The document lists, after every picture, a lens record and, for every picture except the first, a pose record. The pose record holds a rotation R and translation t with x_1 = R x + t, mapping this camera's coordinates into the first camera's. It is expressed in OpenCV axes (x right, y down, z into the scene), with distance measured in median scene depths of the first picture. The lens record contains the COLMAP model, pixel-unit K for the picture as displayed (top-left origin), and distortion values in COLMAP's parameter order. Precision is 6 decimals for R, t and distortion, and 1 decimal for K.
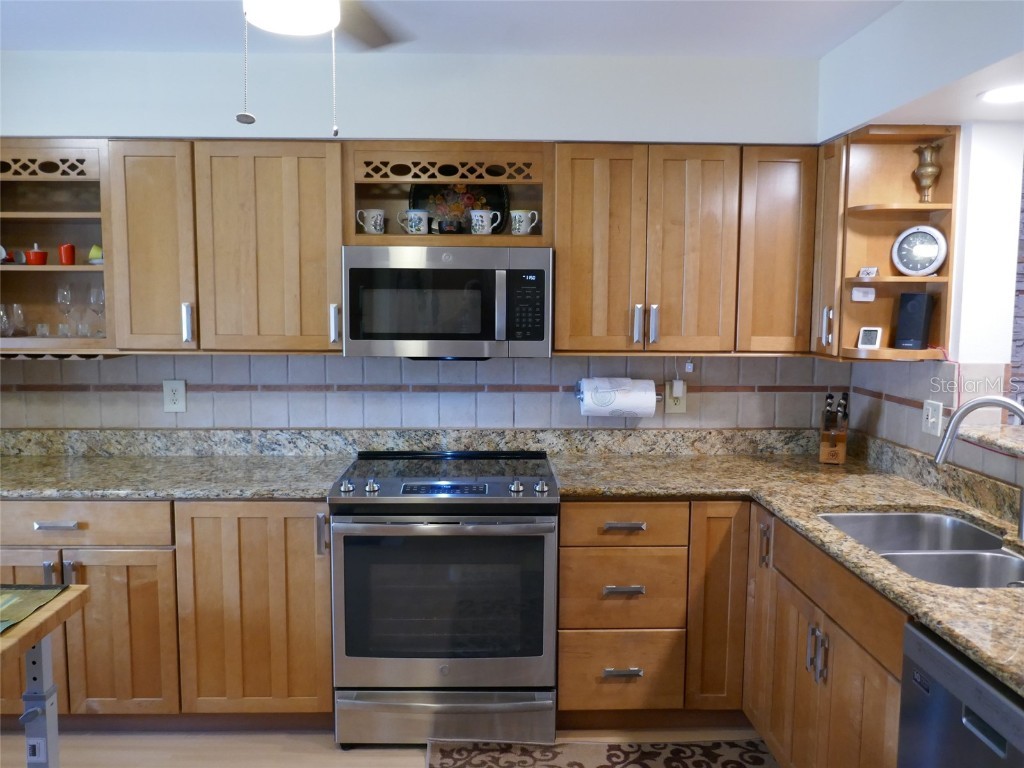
lens RADIAL K [[831.8, 0, 508.1], [0, 831.8, 384.3], [0, 0, 1]] dist [-0.021087, 0.007997]
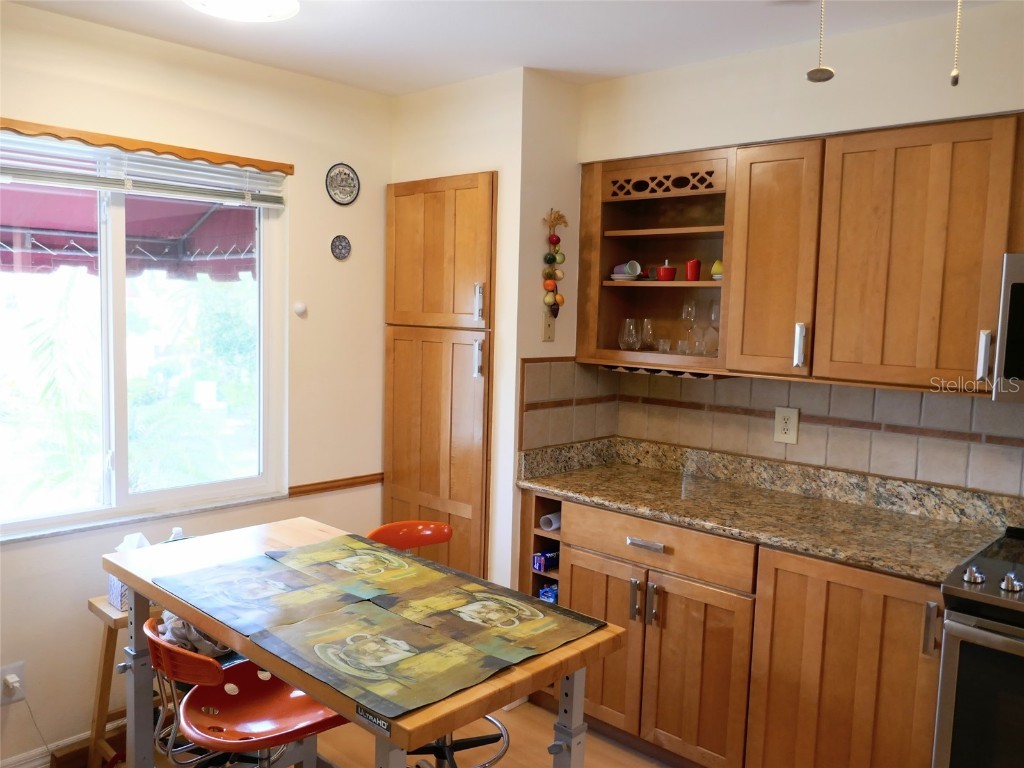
lens RADIAL K [[831.8, 0, 508.1], [0, 831.8, 384.3], [0, 0, 1]] dist [-0.021087, 0.007997]
pose [[0.710110, 0.079114, -0.699631, 0.013117], [-0.094113, 0.995416, 0.017038, -0.019066], [0.697772, 0.053745, 0.714301, 0.155654]]
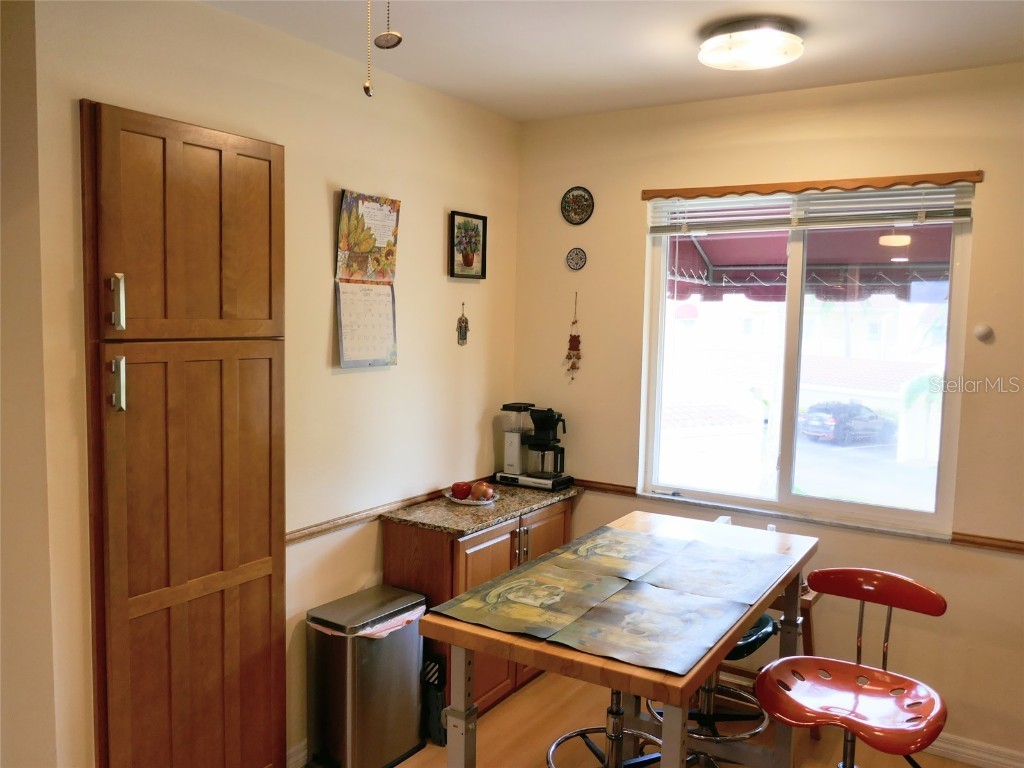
lens RADIAL K [[831.8, 0, 508.1], [0, 831.8, 384.3], [0, 0, 1]] dist [-0.021087, 0.007997]
pose [[-0.552289, 0.051878, -0.832037, 0.115816], [-0.114124, 0.983960, 0.137104, -0.069705], [0.825804, 0.170677, -0.537510, 0.670606]]
